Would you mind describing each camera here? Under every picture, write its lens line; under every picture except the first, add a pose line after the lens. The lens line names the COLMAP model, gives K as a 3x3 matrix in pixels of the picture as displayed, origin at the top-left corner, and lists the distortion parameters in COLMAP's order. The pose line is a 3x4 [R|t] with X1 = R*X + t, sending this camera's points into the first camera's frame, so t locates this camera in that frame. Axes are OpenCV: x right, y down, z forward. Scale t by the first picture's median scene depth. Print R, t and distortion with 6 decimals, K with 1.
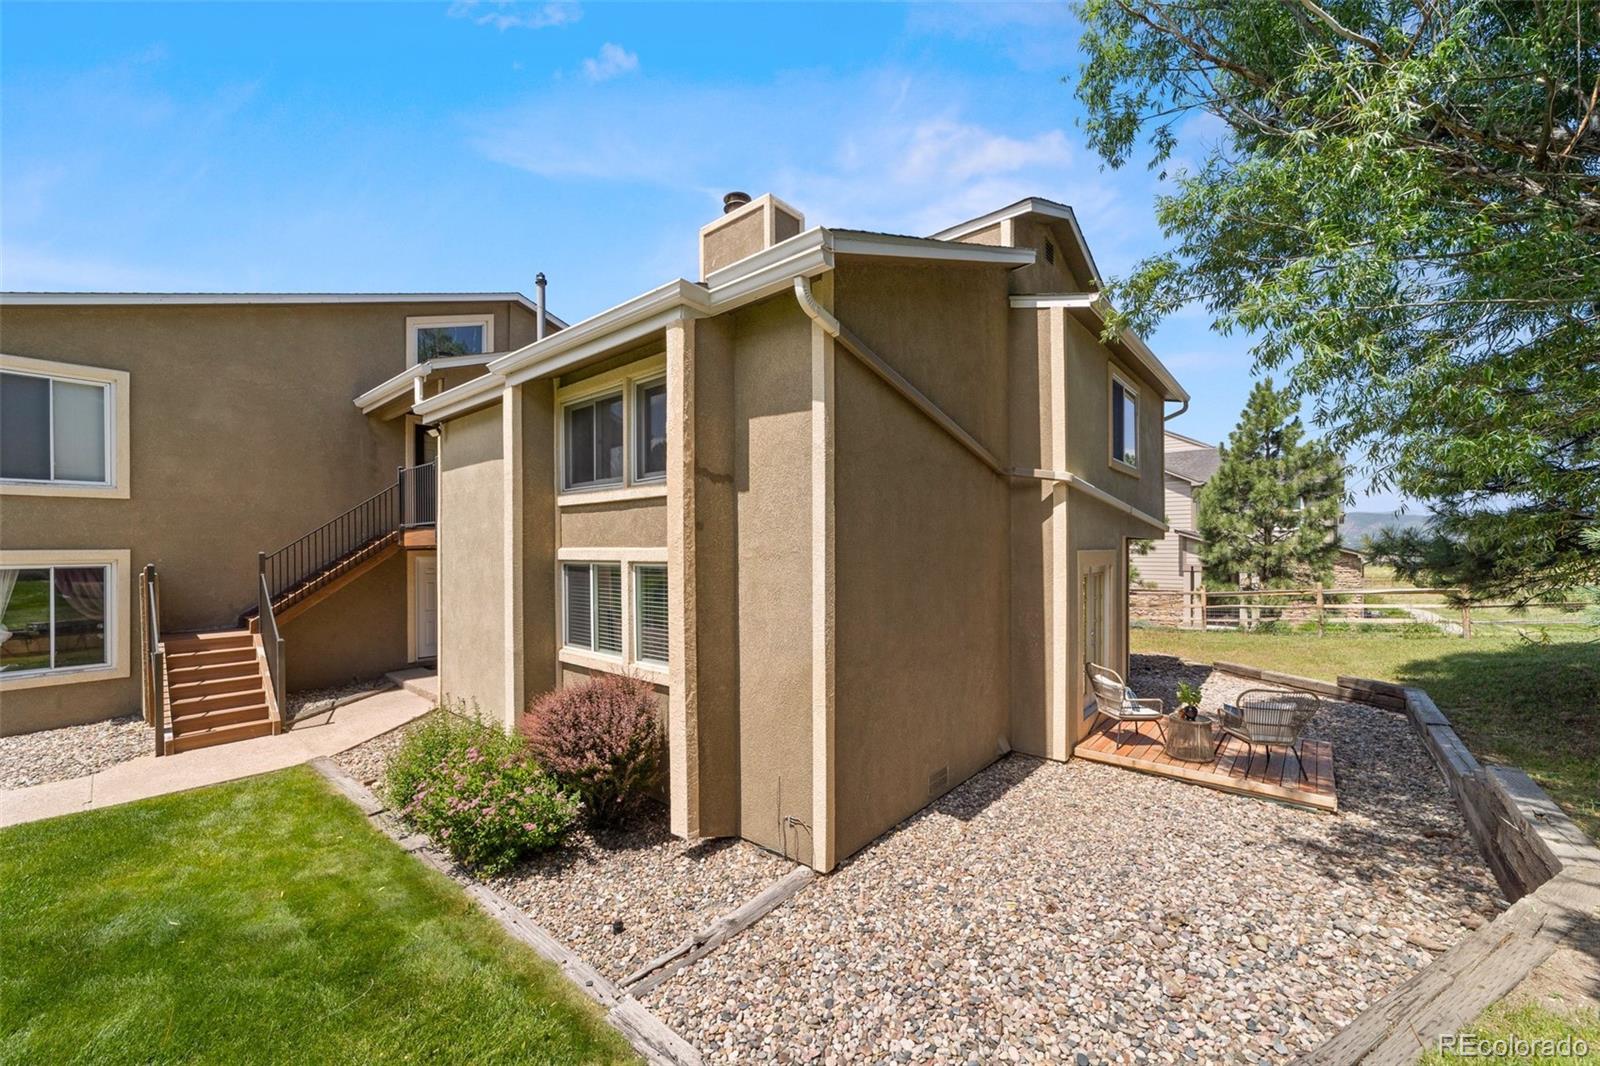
lens RADIAL K [[613.3, 0, 801.3], [0, 613.3, 542.0], [0, 0, 1]] dist [-0.017232, 0.008499]
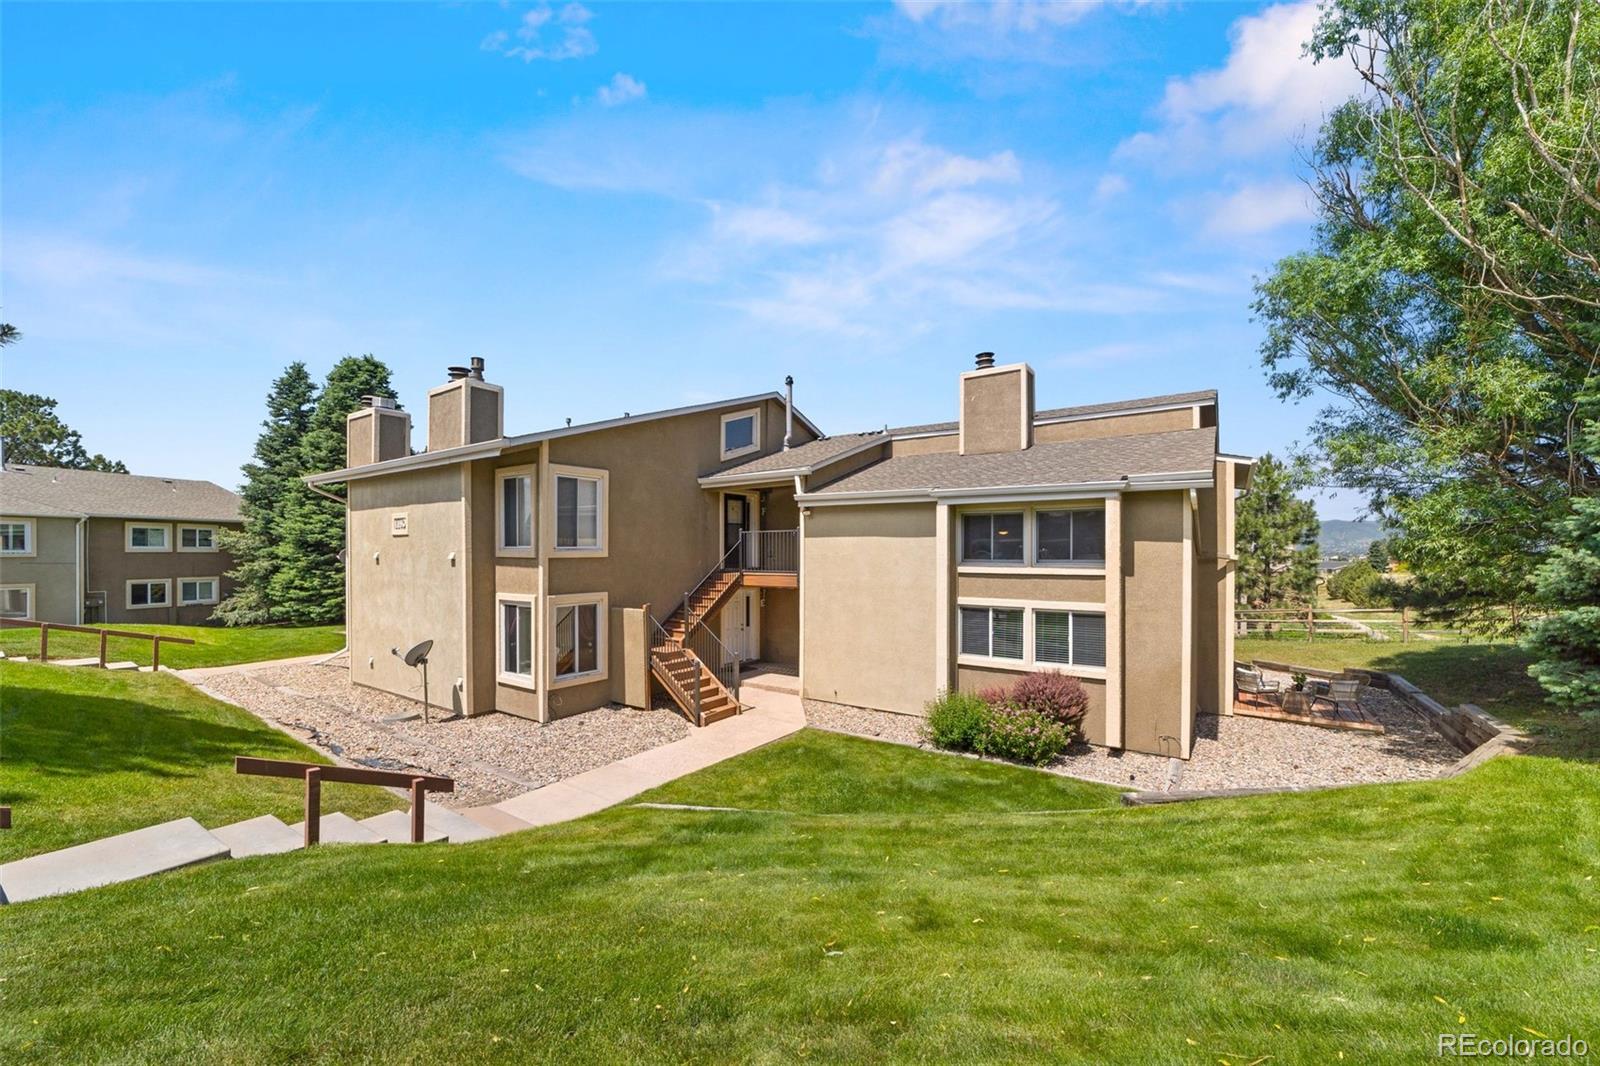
lens RADIAL K [[648.7, 0, 803.6], [0, 648.7, 475.2], [0, 0, 1]] dist [-0.023957, 0.000244]
pose [[0.995930, 0.015143, 0.088844, -0.352792], [-0.006302, 0.995072, -0.098959, -0.052491], [-0.089905, 0.097996, 0.991117, -0.284656]]
